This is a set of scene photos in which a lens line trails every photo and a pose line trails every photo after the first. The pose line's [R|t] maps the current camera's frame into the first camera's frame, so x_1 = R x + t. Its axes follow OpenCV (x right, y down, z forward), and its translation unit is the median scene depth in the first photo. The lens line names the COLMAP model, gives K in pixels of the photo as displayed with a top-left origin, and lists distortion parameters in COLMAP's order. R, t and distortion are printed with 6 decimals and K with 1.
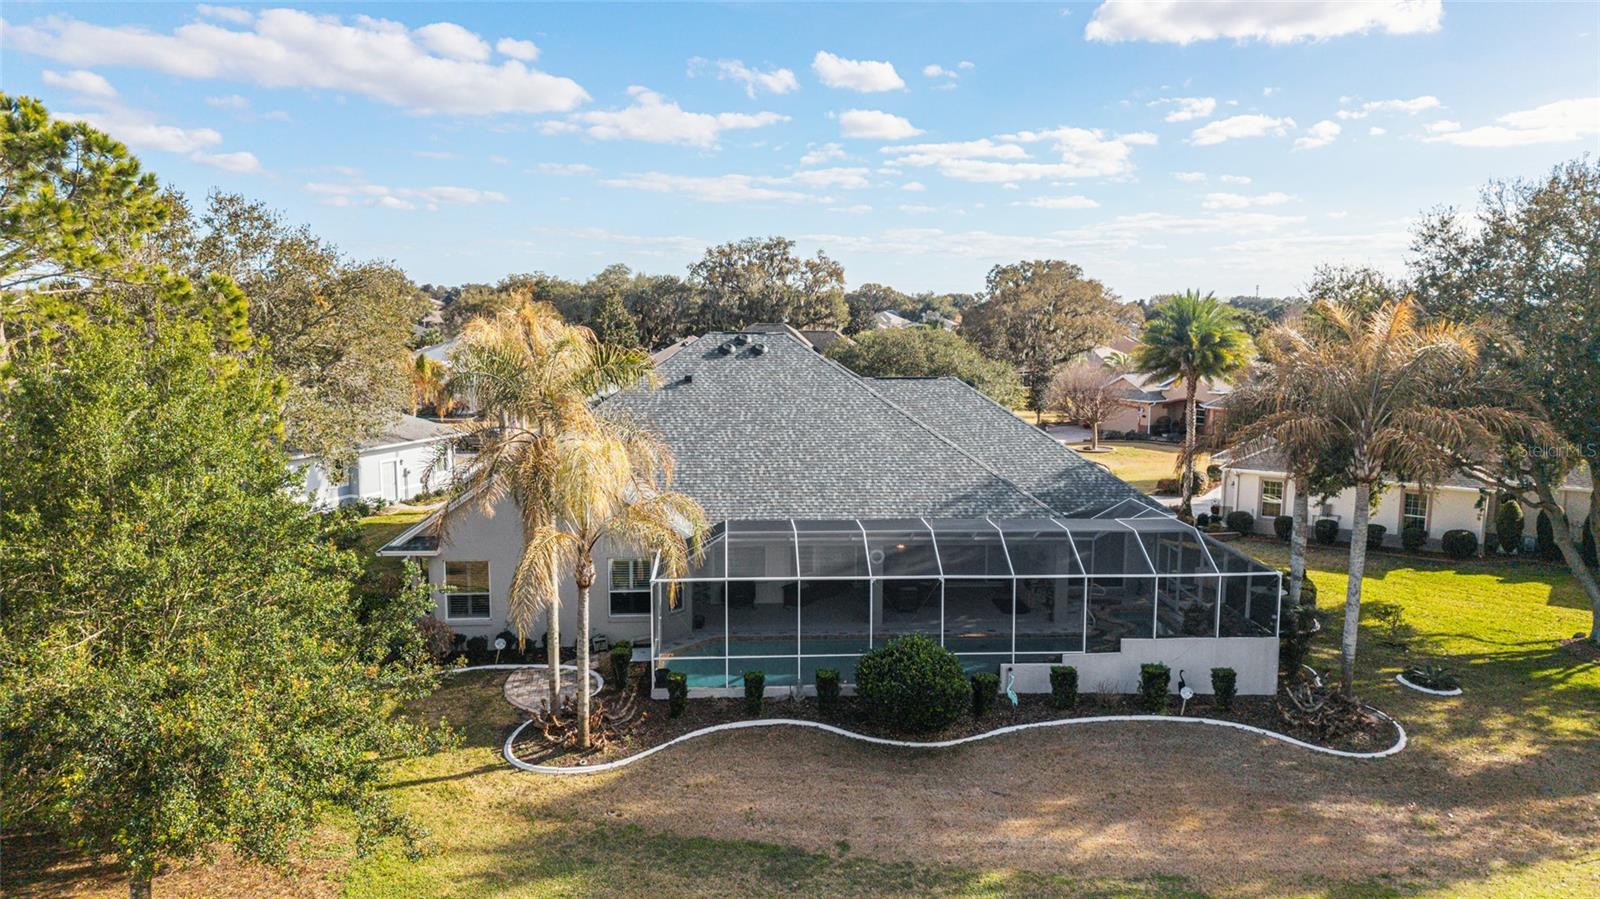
lens RADIAL K [[1080.0, 0, 796.3], [0, 1080.0, 487.3], [0, 0, 1]] dist [0.042241, -0.043574]
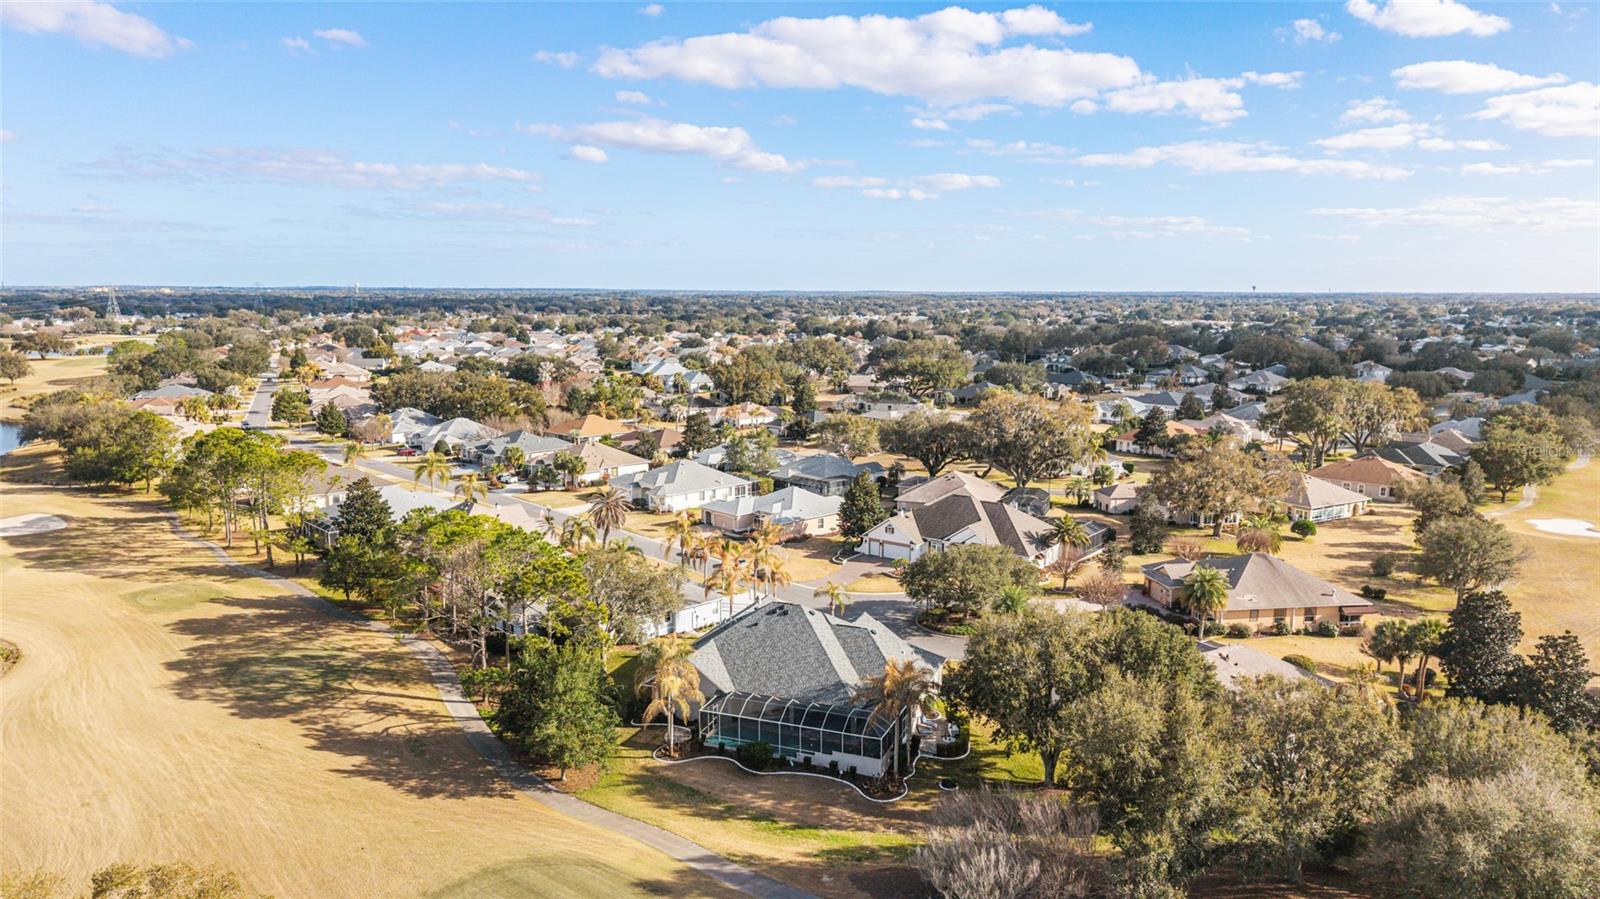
lens RADIAL K [[1080.0, 0, 796.3], [0, 1080.0, 487.3], [0, 0, 1]] dist [0.042241, -0.043574]
pose [[0.911201, 0.081331, -0.403854, 1.465808], [-0.071035, 0.996654, 0.040439, -0.773062], [0.405792, -0.008160, 0.913929, -1.990741]]
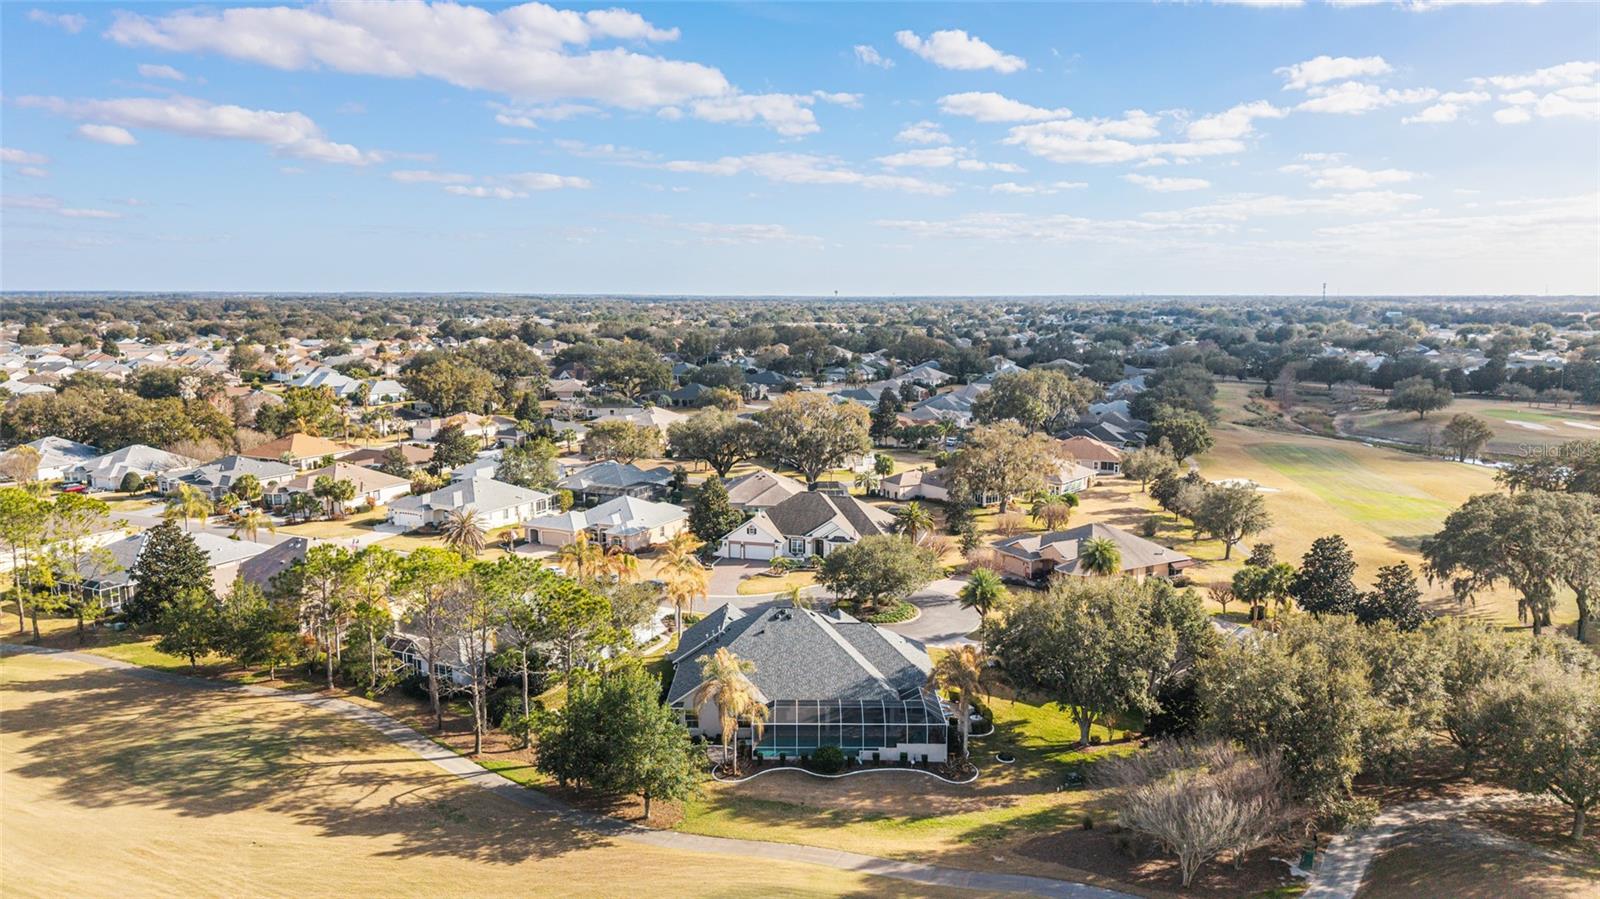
lens RADIAL K [[1073.7, 0, 801.0], [0, 1073.7, 511.3], [0, 0, 1]] dist [0.052366, -0.064738]
pose [[0.998753, 0.014669, -0.047716, 0.162985], [-0.012549, 0.998934, 0.044417, -0.714829], [0.048317, -0.043763, 0.997873, -2.264694]]
